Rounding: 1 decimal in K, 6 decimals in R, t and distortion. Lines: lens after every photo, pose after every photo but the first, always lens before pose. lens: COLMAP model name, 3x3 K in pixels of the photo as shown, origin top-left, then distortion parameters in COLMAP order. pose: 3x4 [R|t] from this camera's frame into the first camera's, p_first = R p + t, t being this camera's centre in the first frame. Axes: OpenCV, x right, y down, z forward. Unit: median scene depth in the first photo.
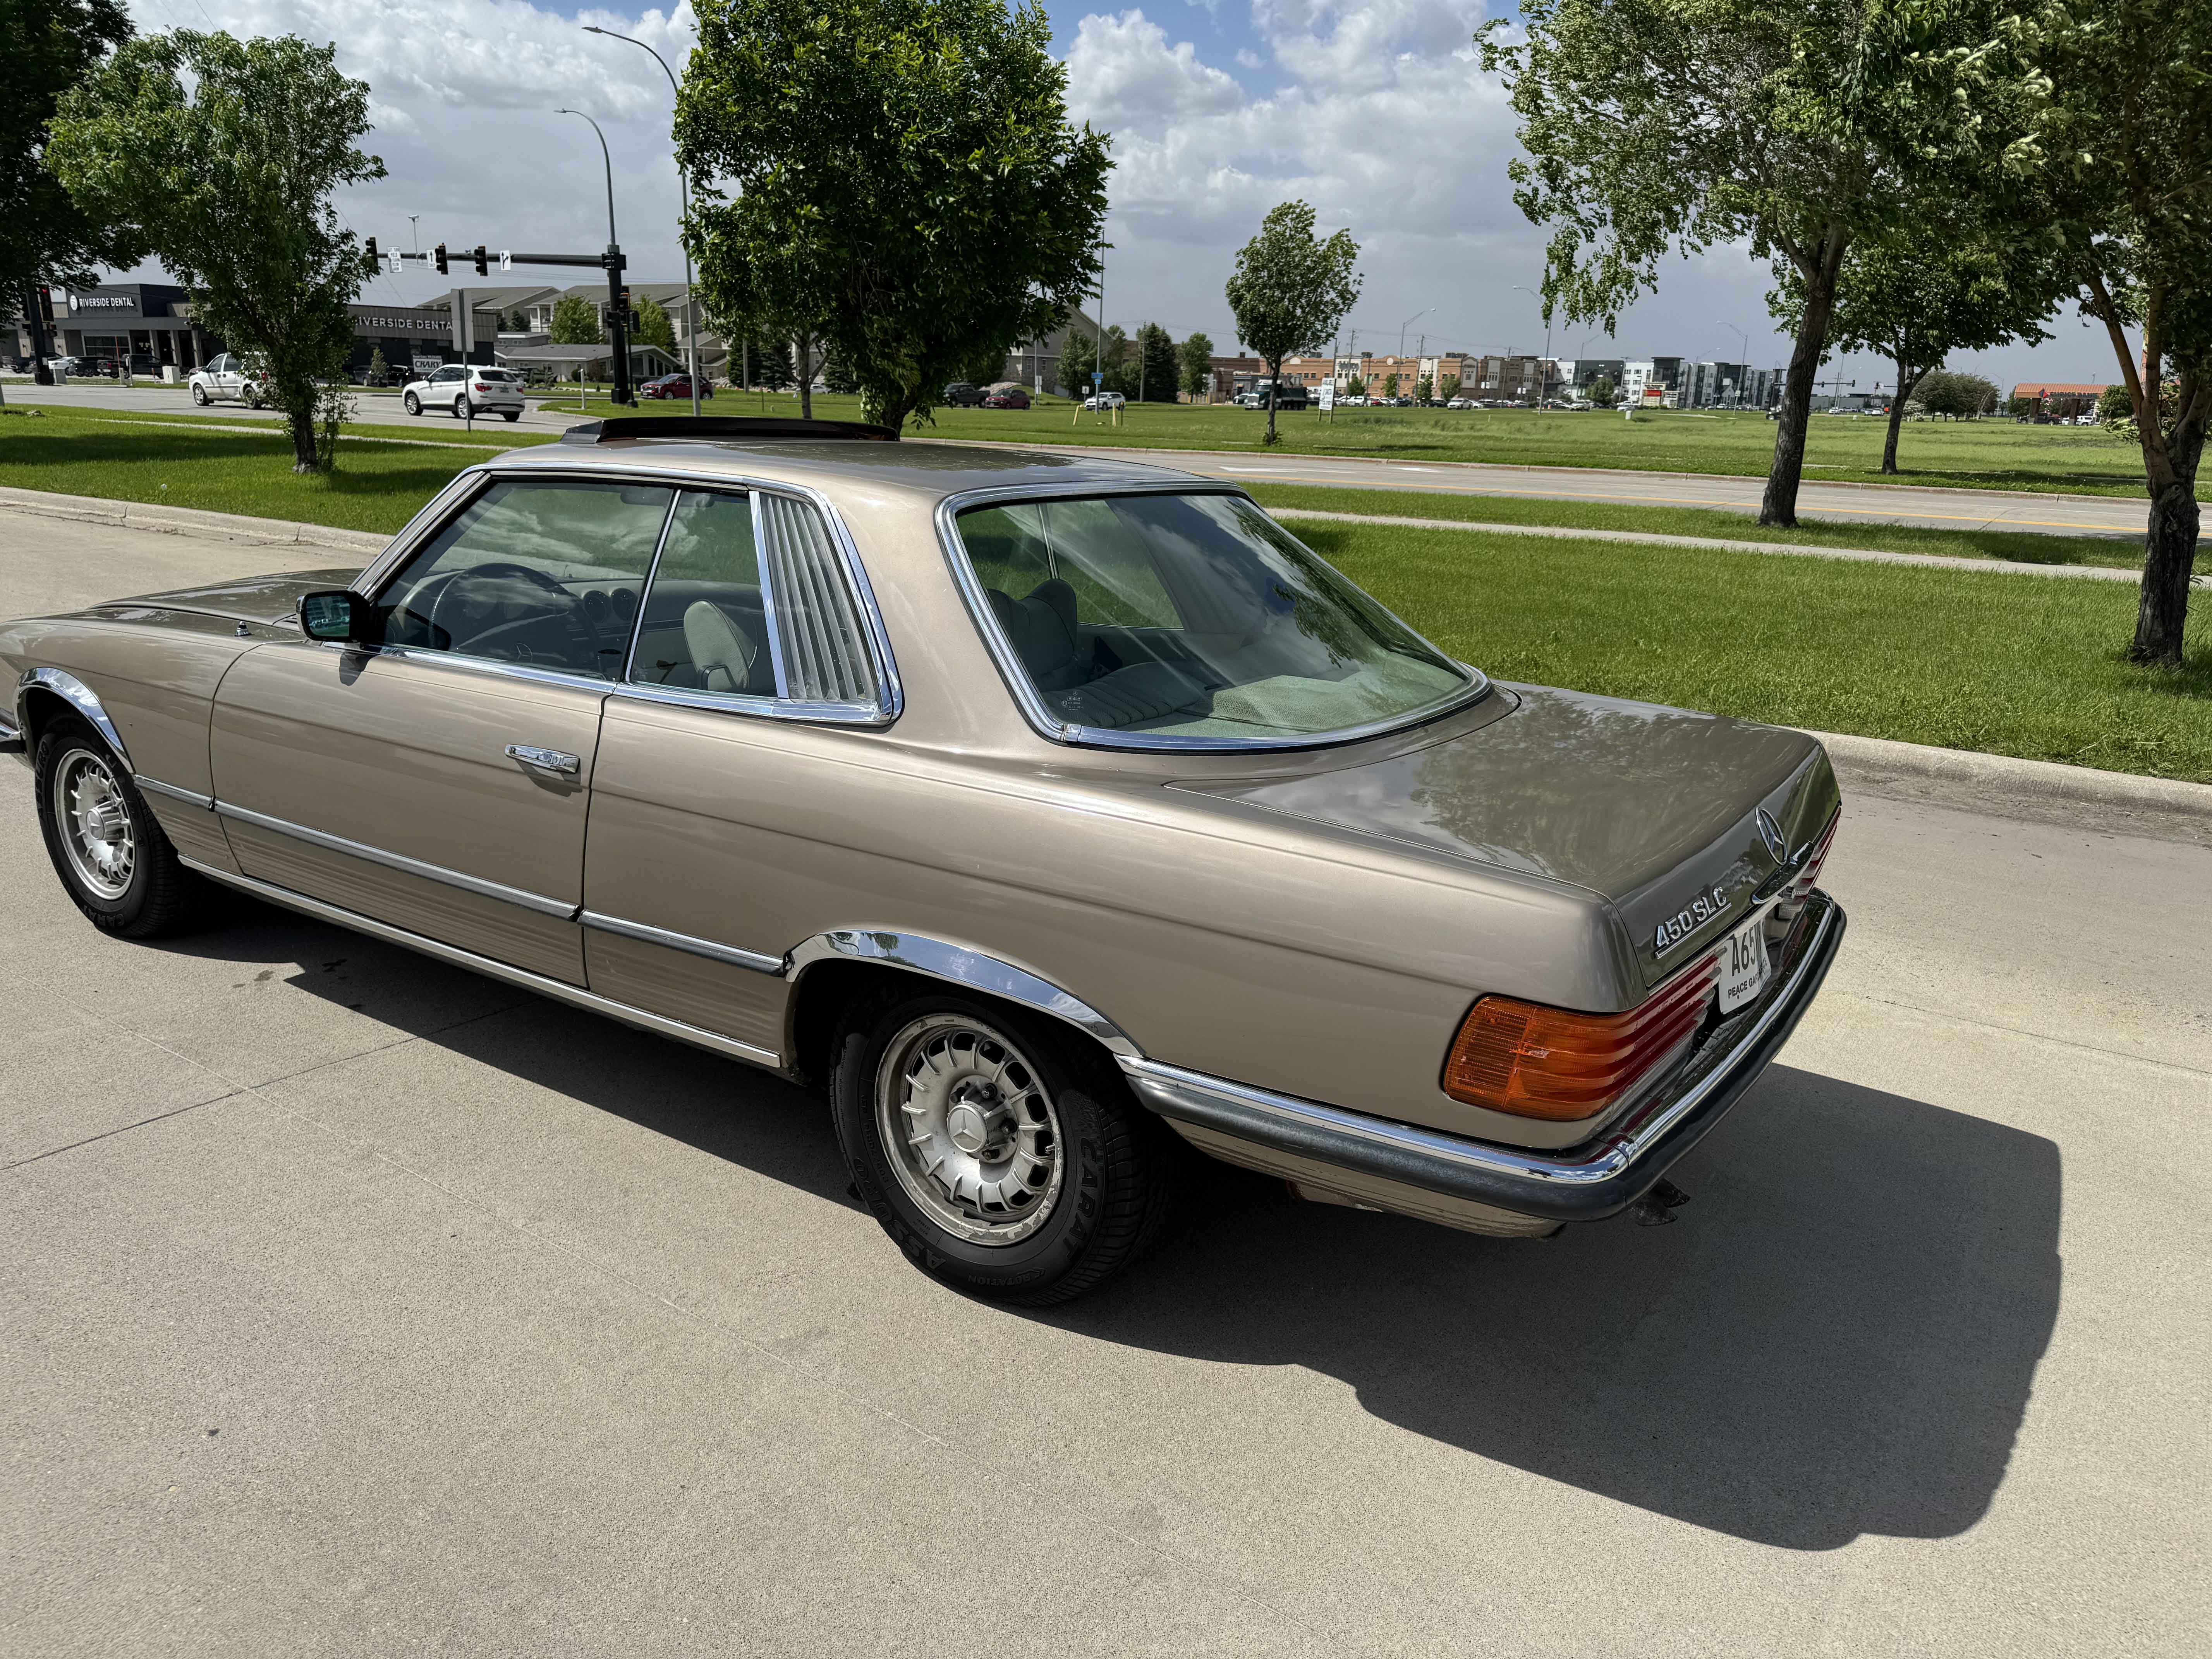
lens RADIAL K [[1555.5, 0, 1122.0], [0, 1555.5, 862.1], [0, 0, 1]] dist [0.035747, -0.088411]
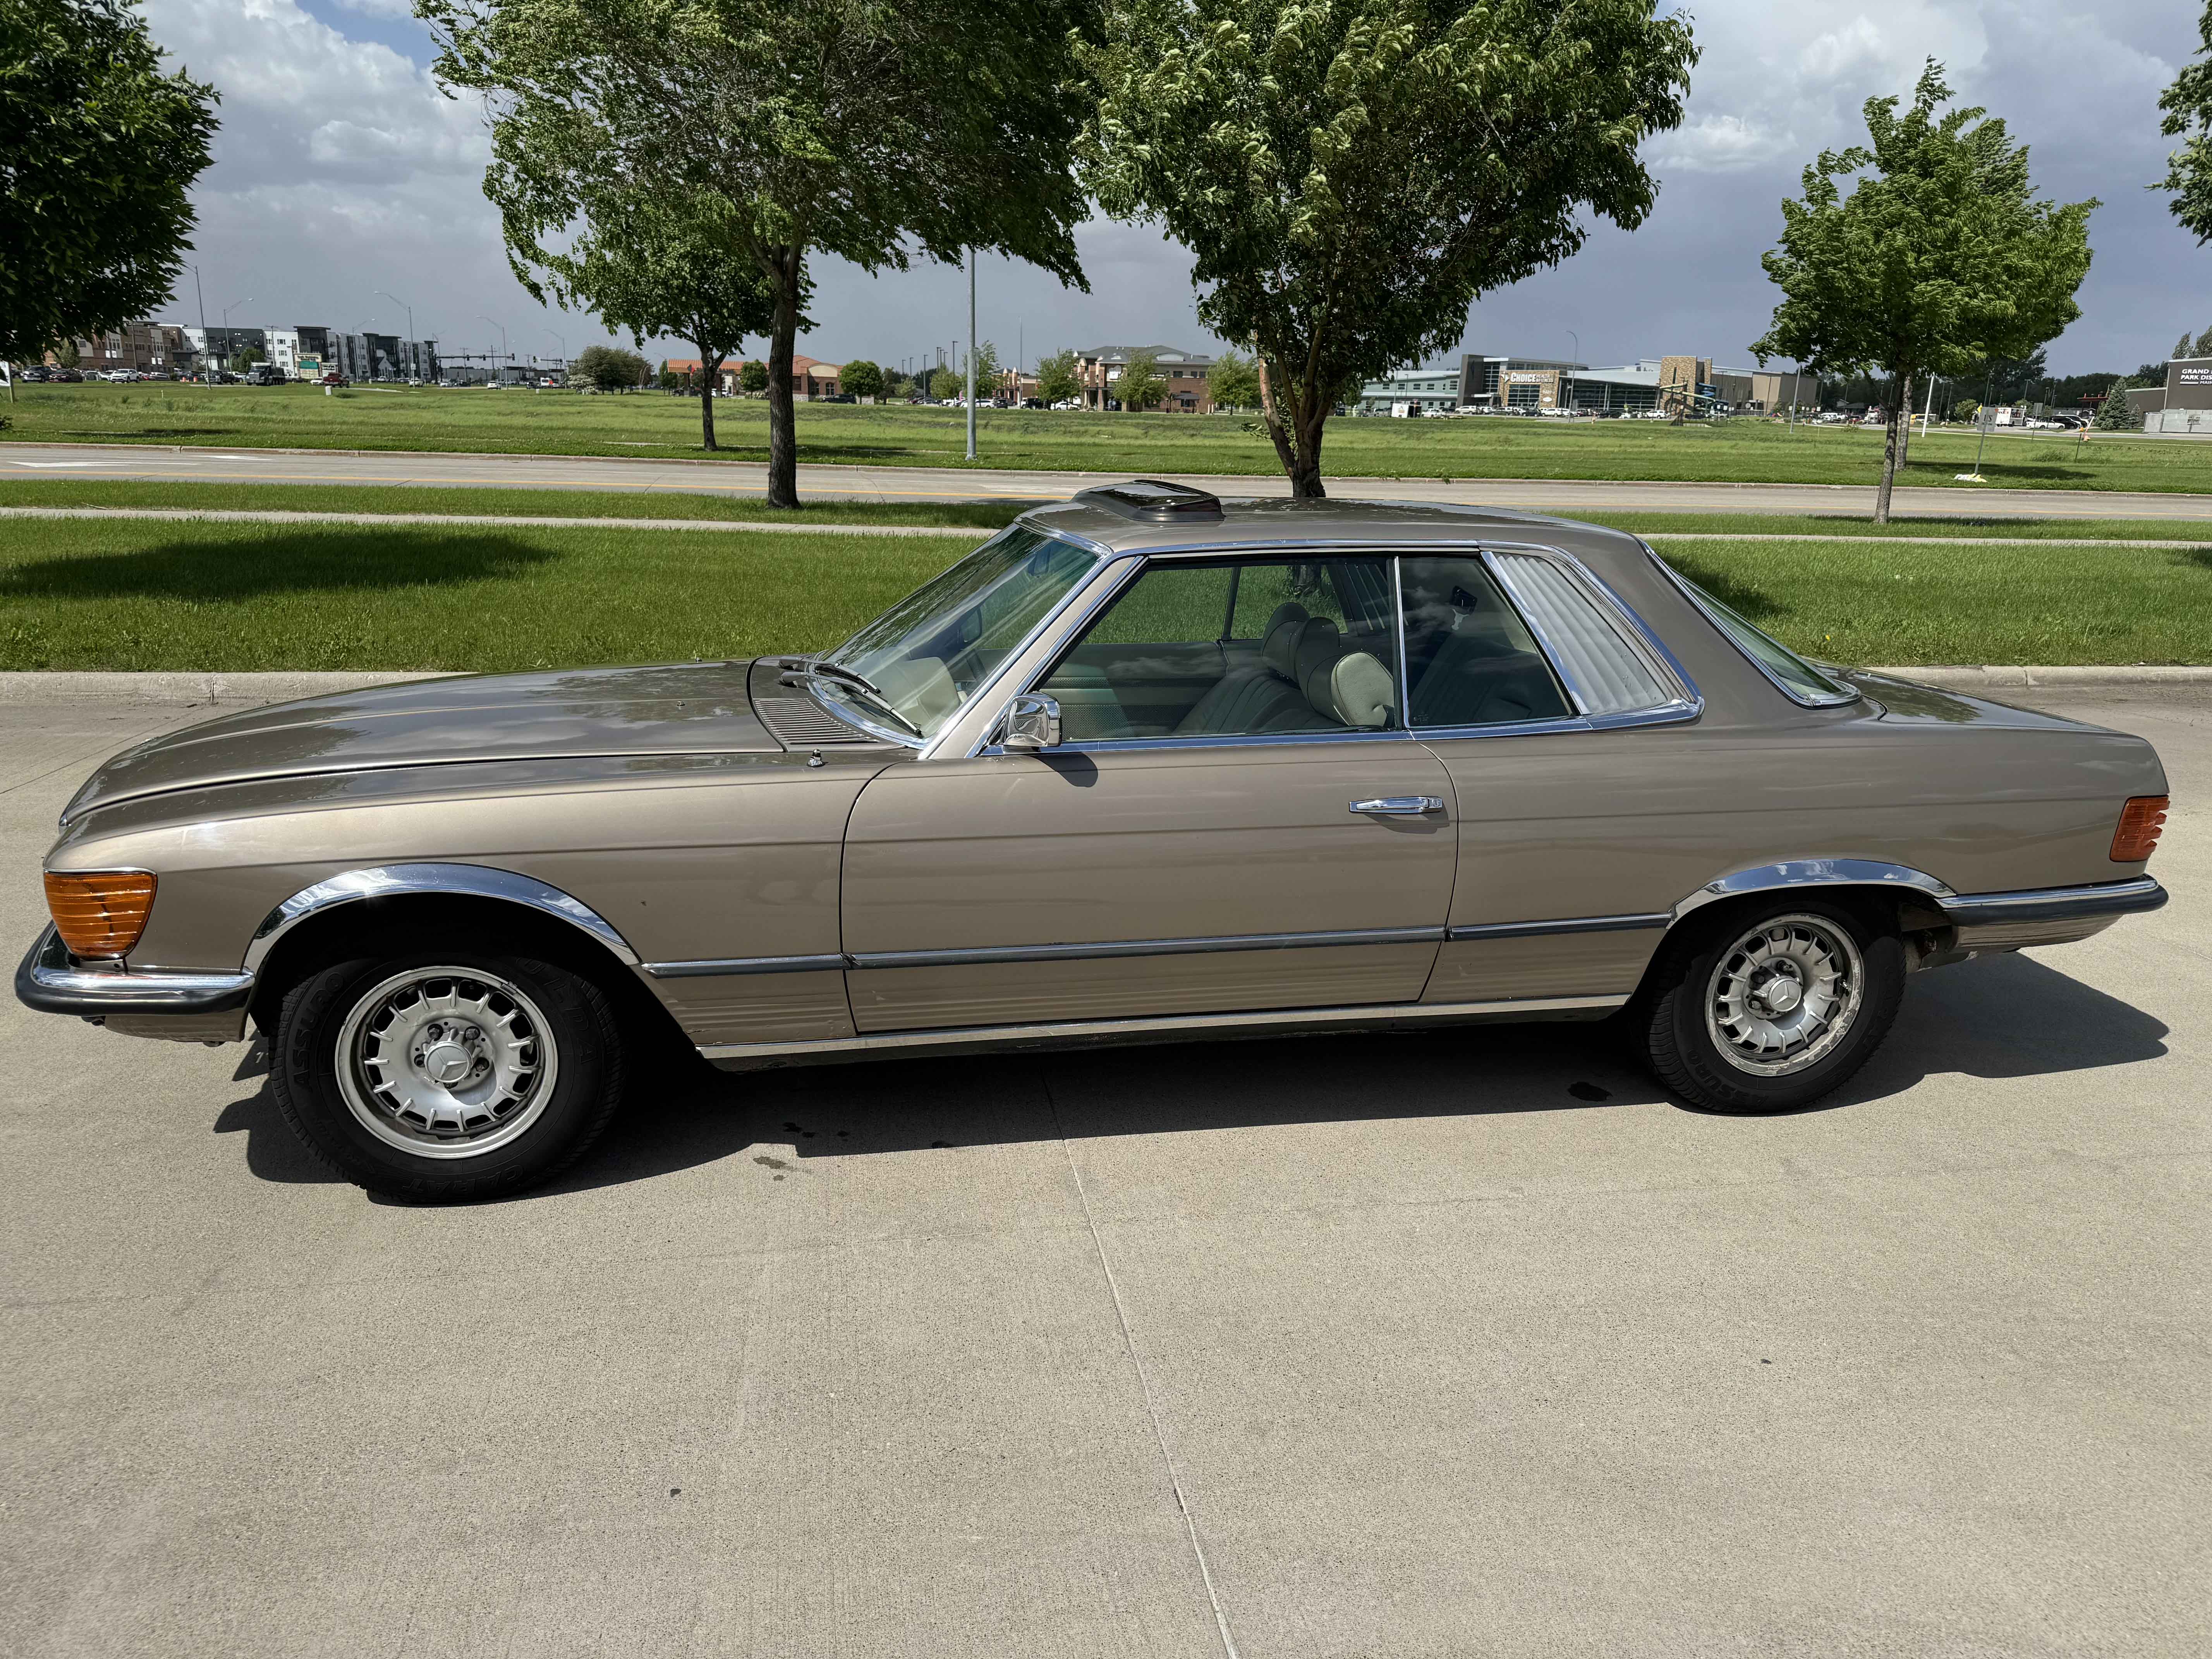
lens RADIAL K [[1555.5, 0, 1100.4], [0, 1555.5, 837.3], [0, 0, 1]] dist [0.002325, -0.005263]
pose [[0.711554, -0.193519, 0.675456, -0.121150], [0.191609, 0.978332, 0.078444, -0.016331], [-0.676000, 0.073606, 0.733216, 0.030549]]
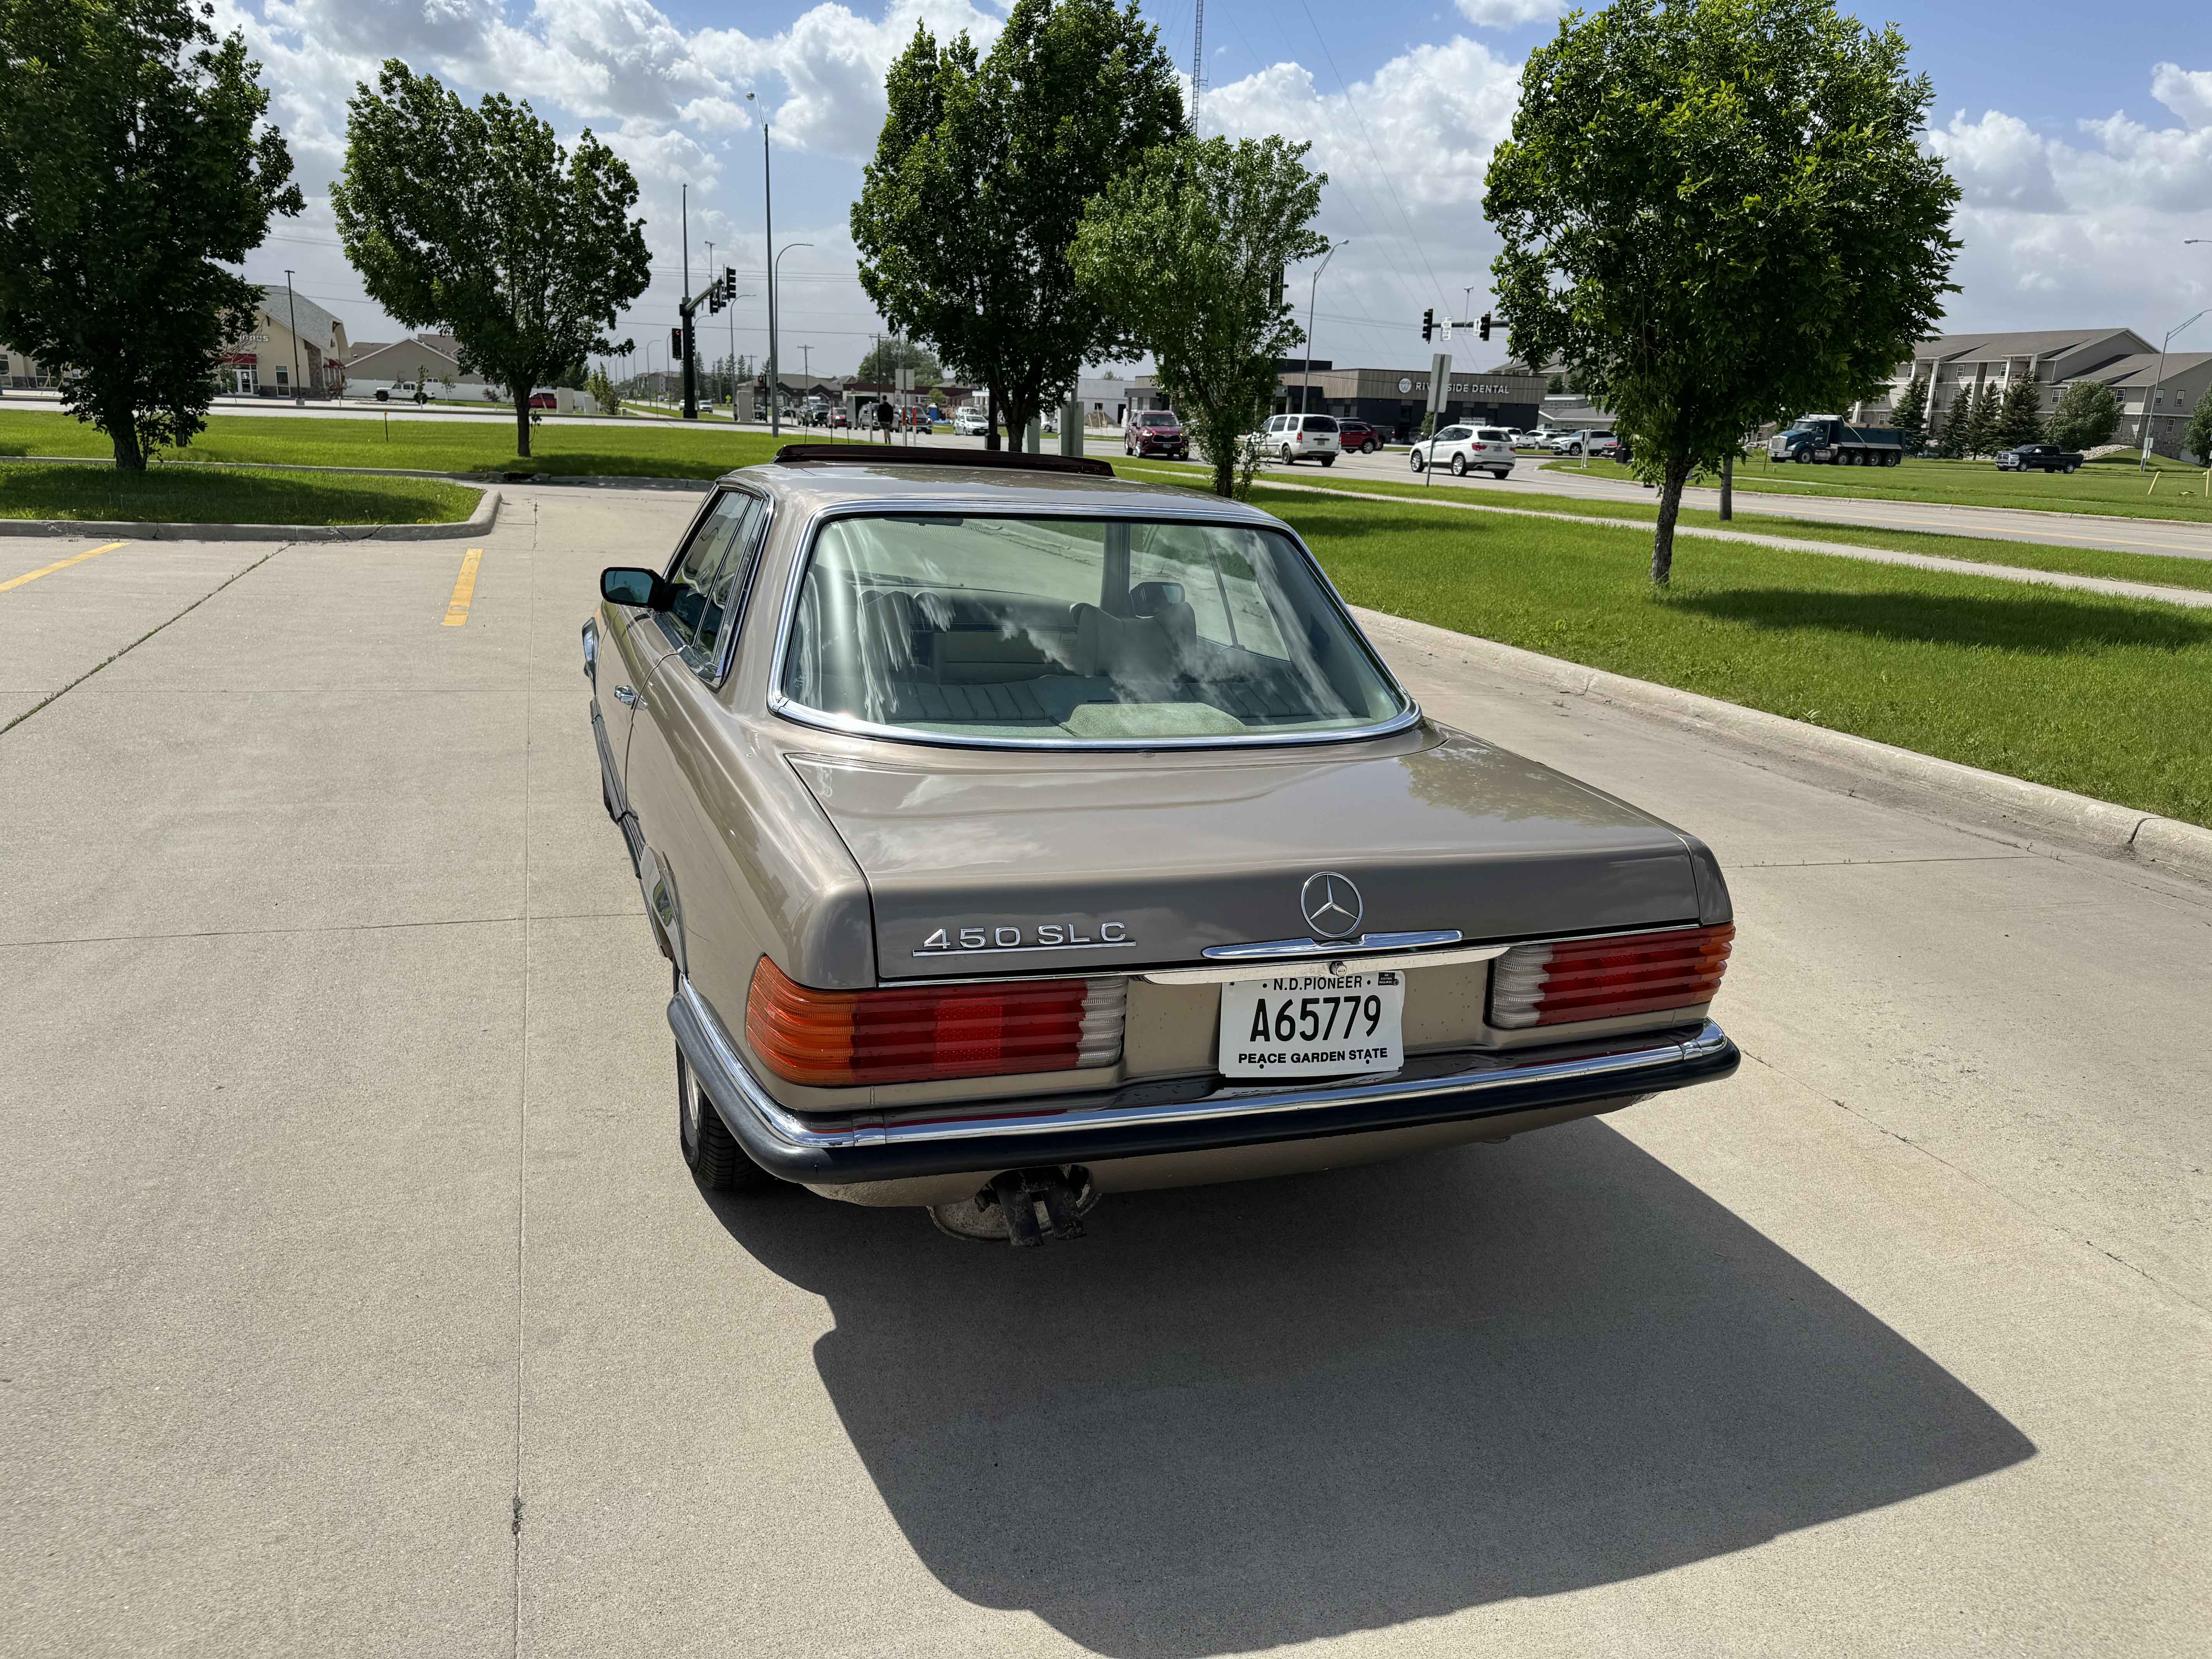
lens RADIAL K [[1543.1, 0, 1106.0], [0, 1543.1, 829.5], [0, 0, 1]] dist [0.115929, -0.130556]
pose [[0.812876, 0.151450, -0.562401, 0.067454], [-0.182839, 0.983143, 0.000483, -0.003116], [0.552994, 0.102436, 0.826865, 0.012541]]
